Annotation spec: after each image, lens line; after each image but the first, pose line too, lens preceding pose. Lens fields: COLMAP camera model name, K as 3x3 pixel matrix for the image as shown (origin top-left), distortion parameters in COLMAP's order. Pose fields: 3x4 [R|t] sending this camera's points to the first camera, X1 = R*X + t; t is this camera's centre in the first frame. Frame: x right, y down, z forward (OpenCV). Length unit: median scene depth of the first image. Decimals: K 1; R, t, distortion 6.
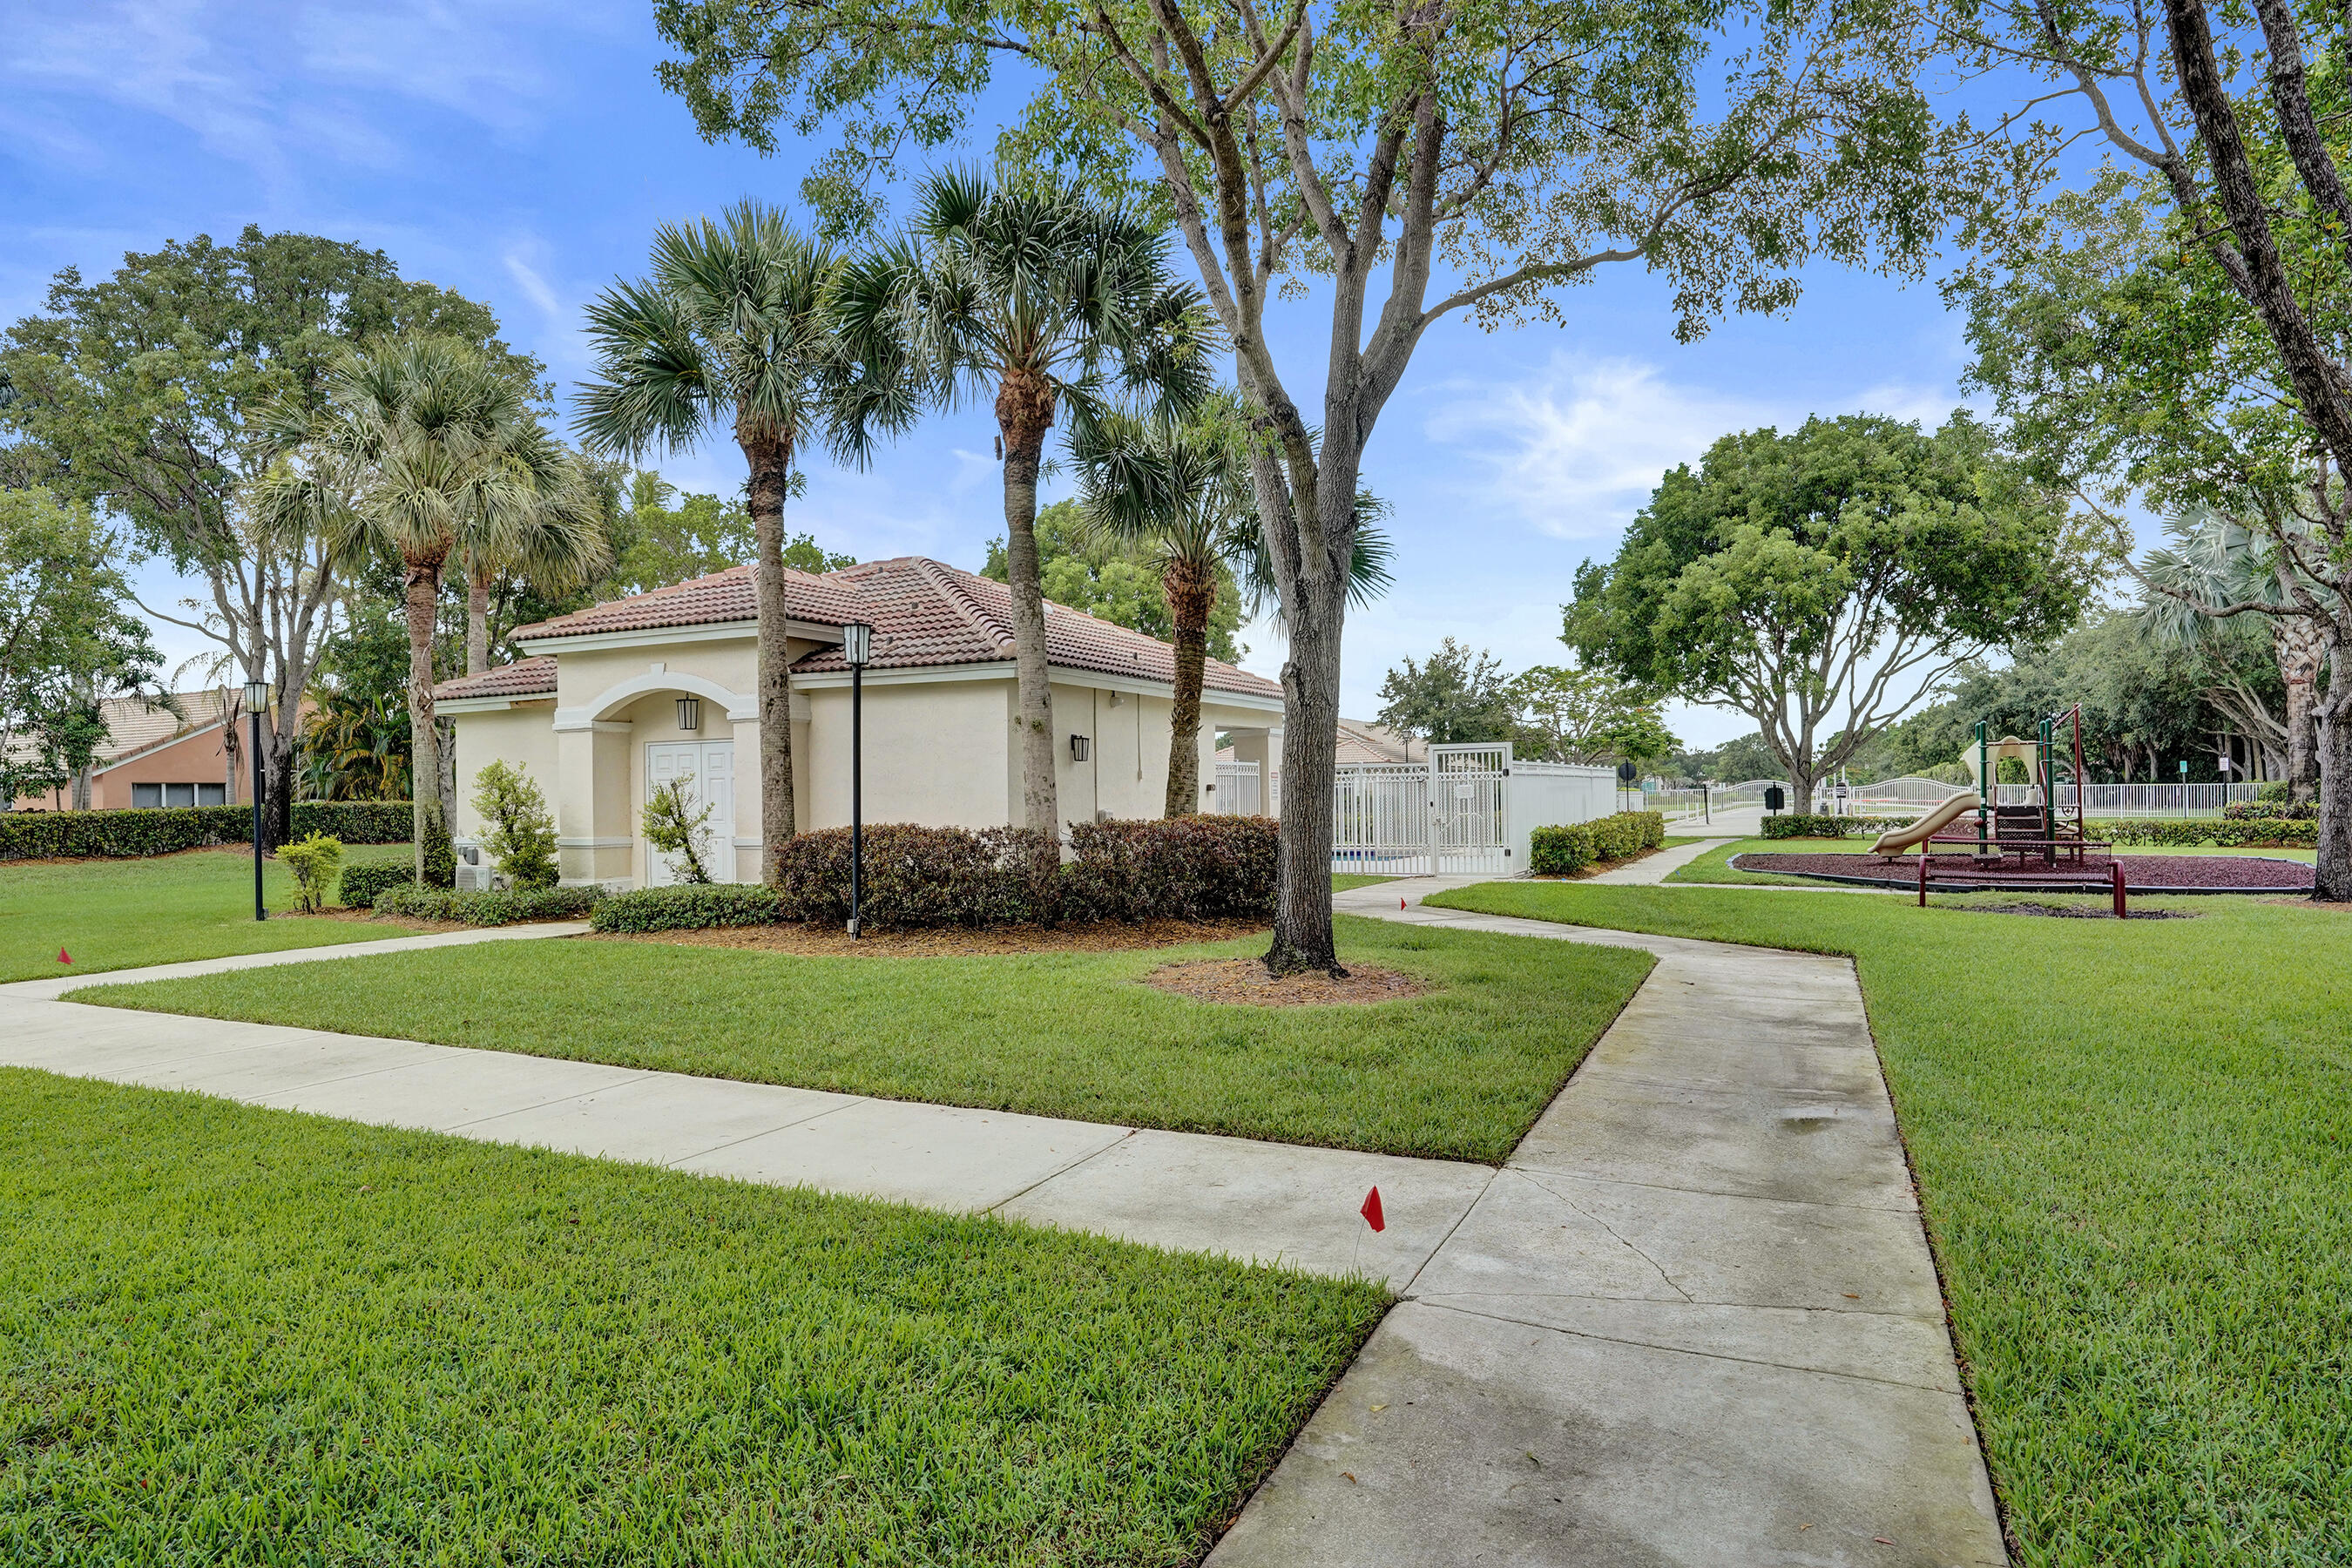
lens RADIAL K [[1316.3, 0, 1176.0], [0, 1316.3, 784.0], [0, 0, 1]] dist [0.000014, -0.000021]
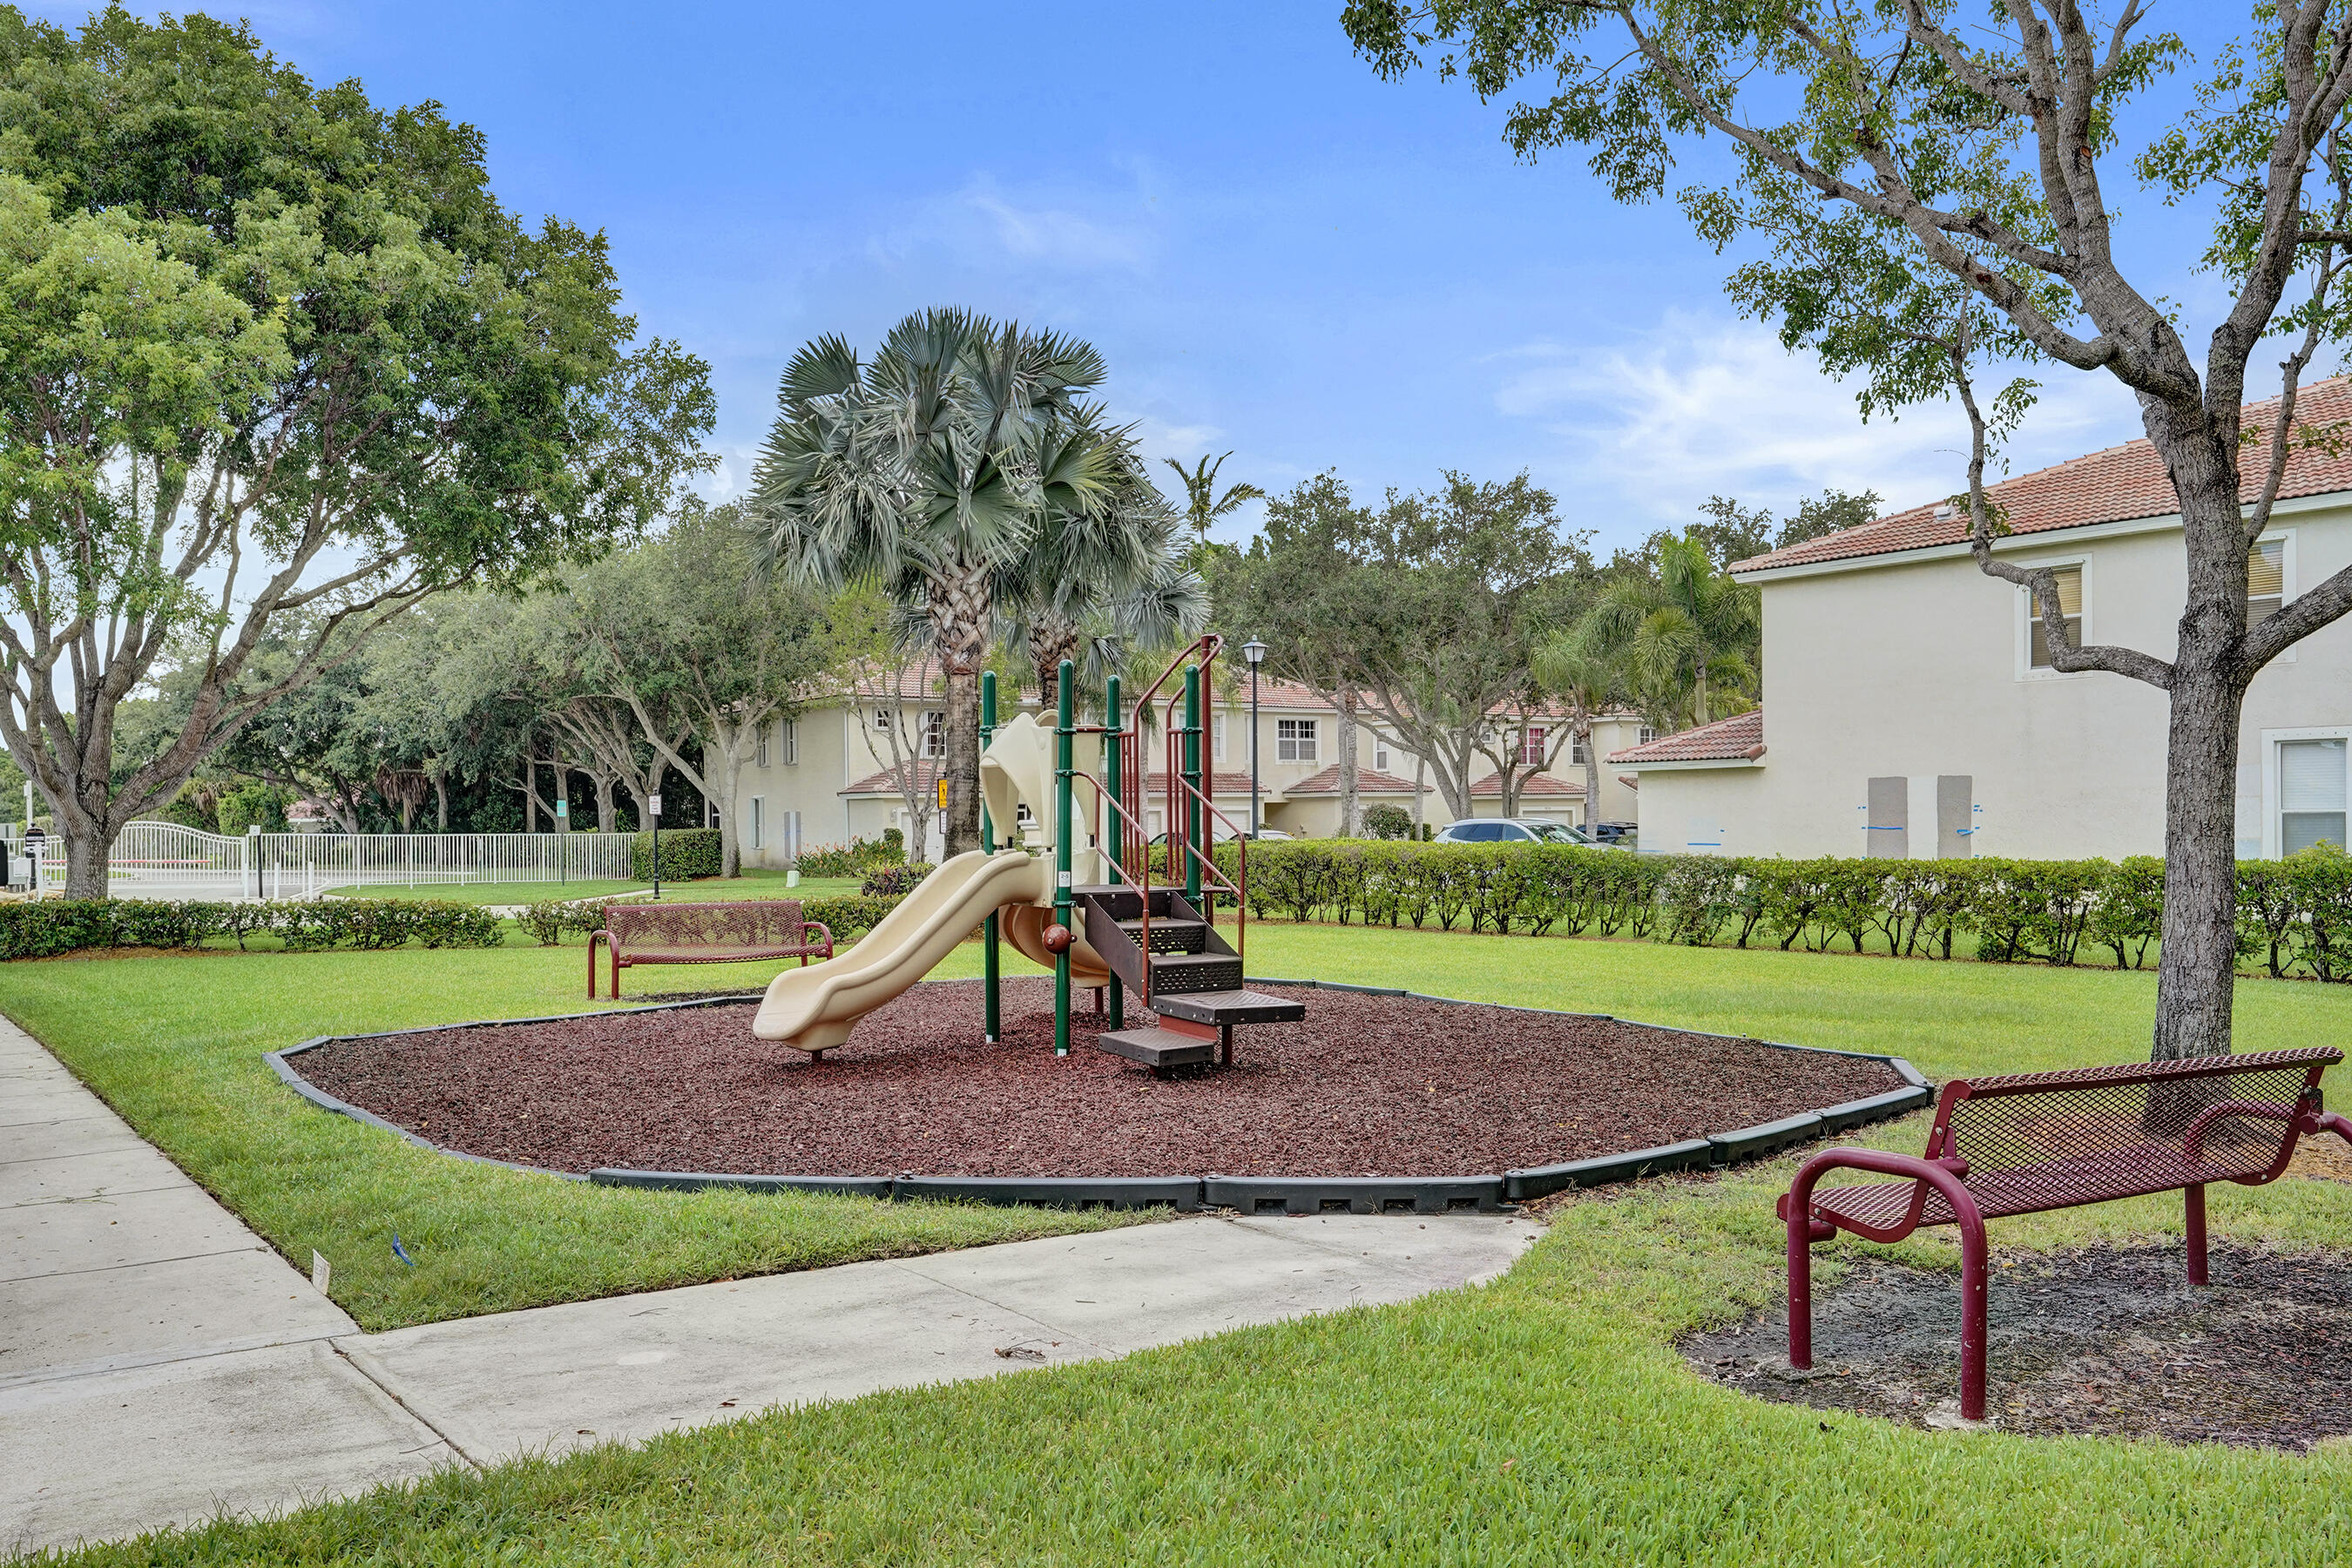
lens RADIAL K [[1909.1, 0, 1176.0], [0, 1909.1, 784.0], [0, 0, 1]] dist [0.005946, 0.004434]
pose [[0.456378, 0.028968, 0.889314, 0.085299], [-0.006020, 0.999548, -0.029469, 0.001274], [-0.889765, 0.008096, 0.456346, 0.440199]]
